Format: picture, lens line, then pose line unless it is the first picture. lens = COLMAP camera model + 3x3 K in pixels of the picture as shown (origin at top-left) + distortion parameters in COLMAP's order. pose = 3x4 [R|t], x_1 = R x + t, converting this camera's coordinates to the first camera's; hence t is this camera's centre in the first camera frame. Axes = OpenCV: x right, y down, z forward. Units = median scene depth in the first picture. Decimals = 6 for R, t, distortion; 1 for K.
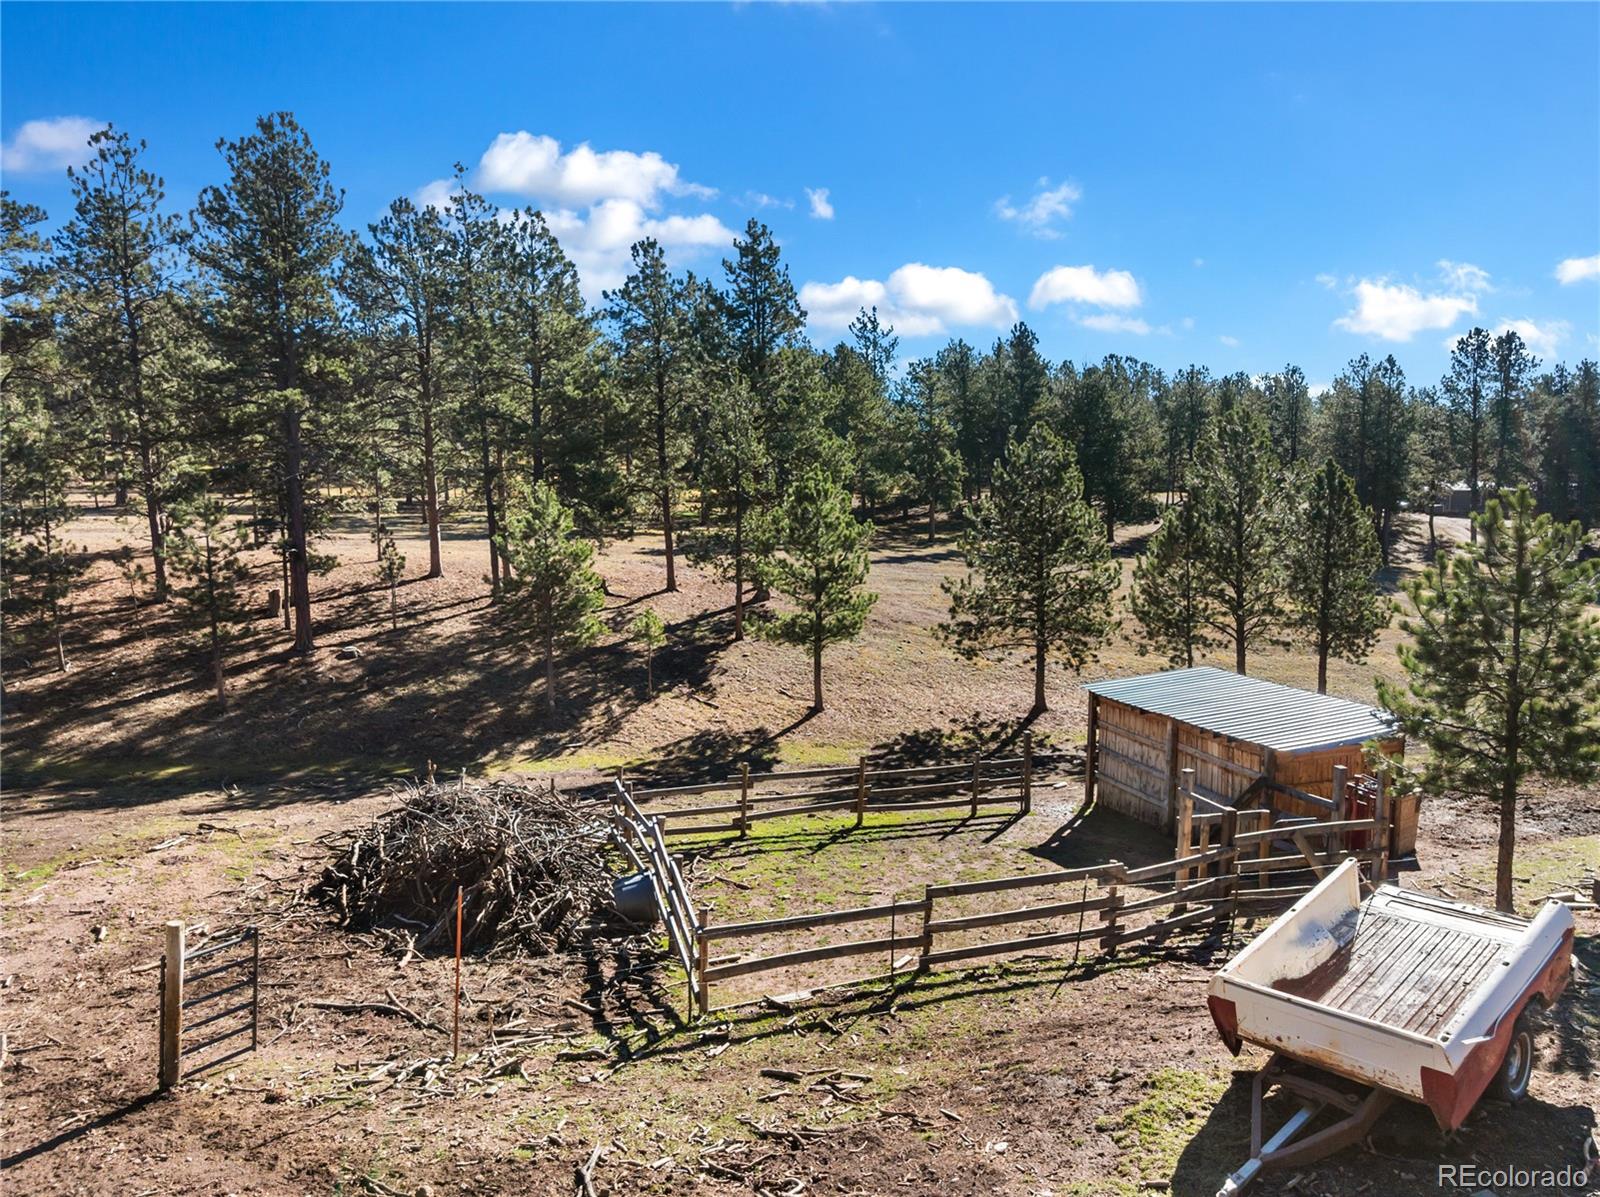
lens RADIAL K [[1114.8, 0, 804.0], [0, 1114.8, 587.5], [0, 0, 1]] dist [-0.039734, 0.003137]
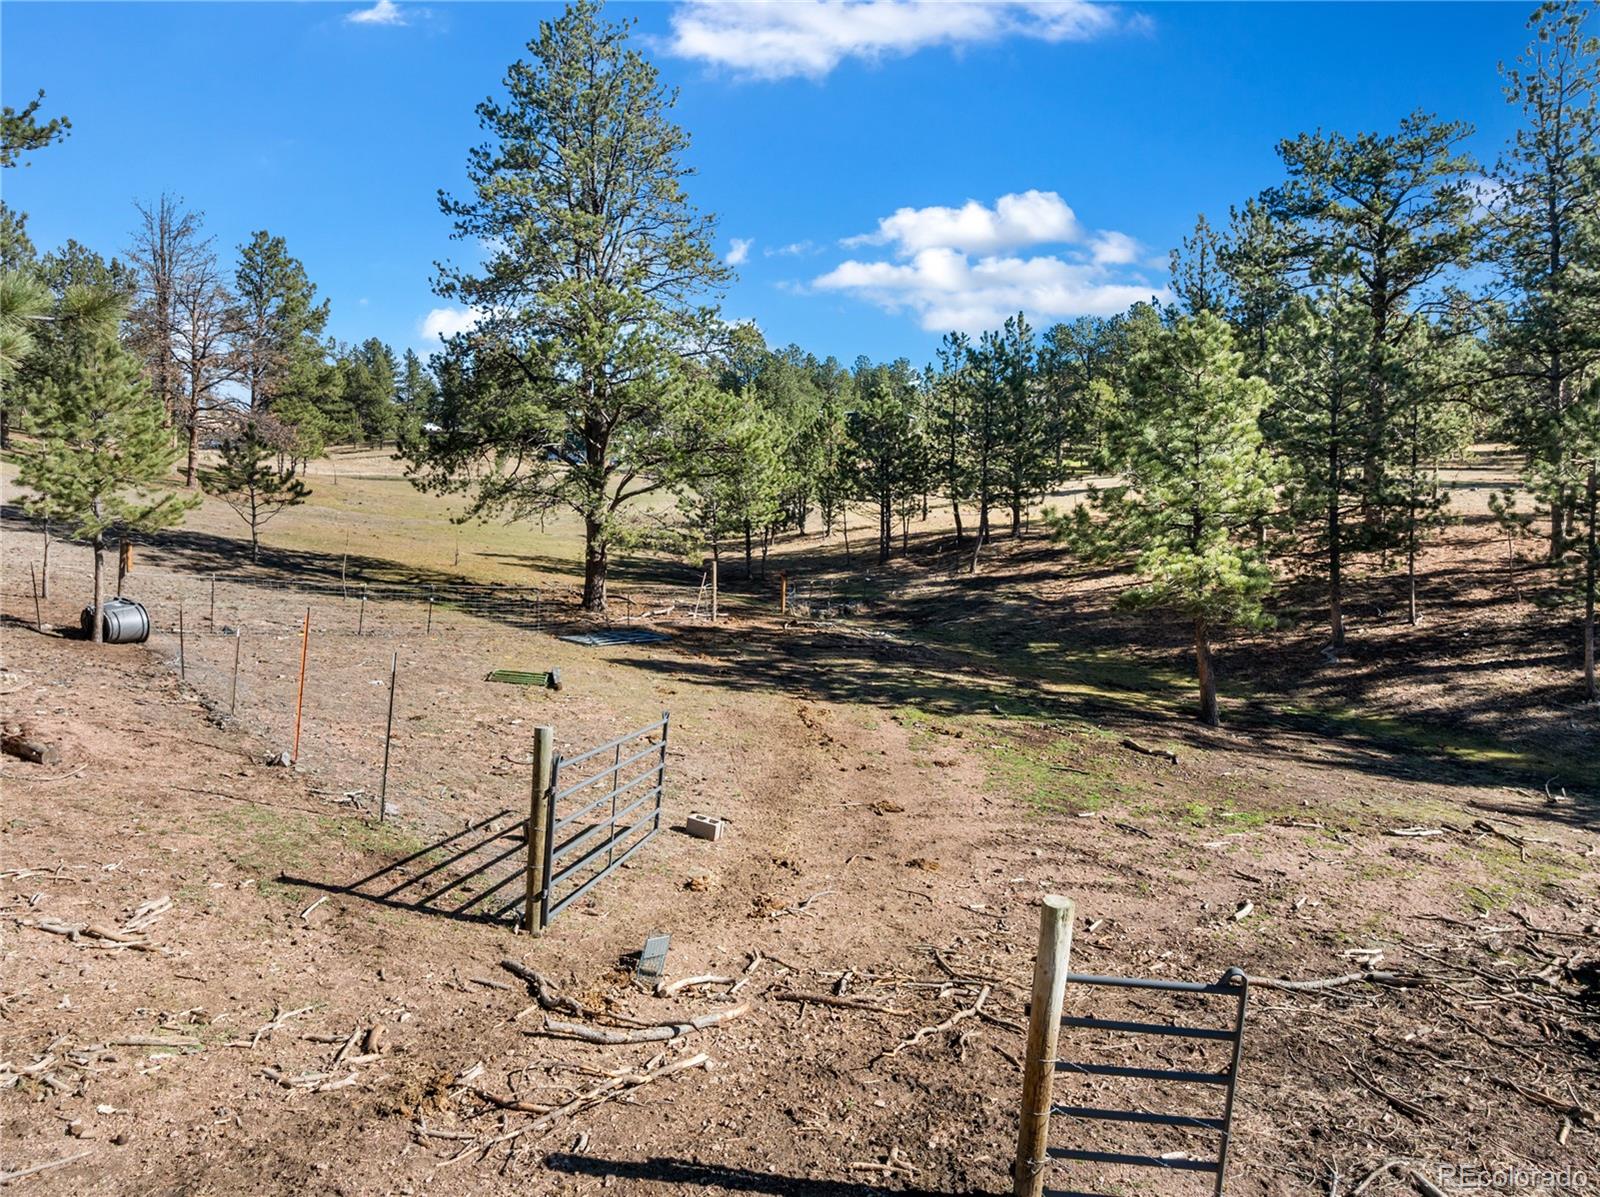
lens RADIAL K [[1114.8, 0, 804.0], [0, 1114.8, 587.5], [0, 0, 1]] dist [-0.039734, 0.003137]
pose [[0.374949, 0.080643, -0.923531, -0.052450], [-0.088491, 0.994774, 0.050937, 0.049895], [0.922812, 0.062626, 0.380125, 0.236920]]
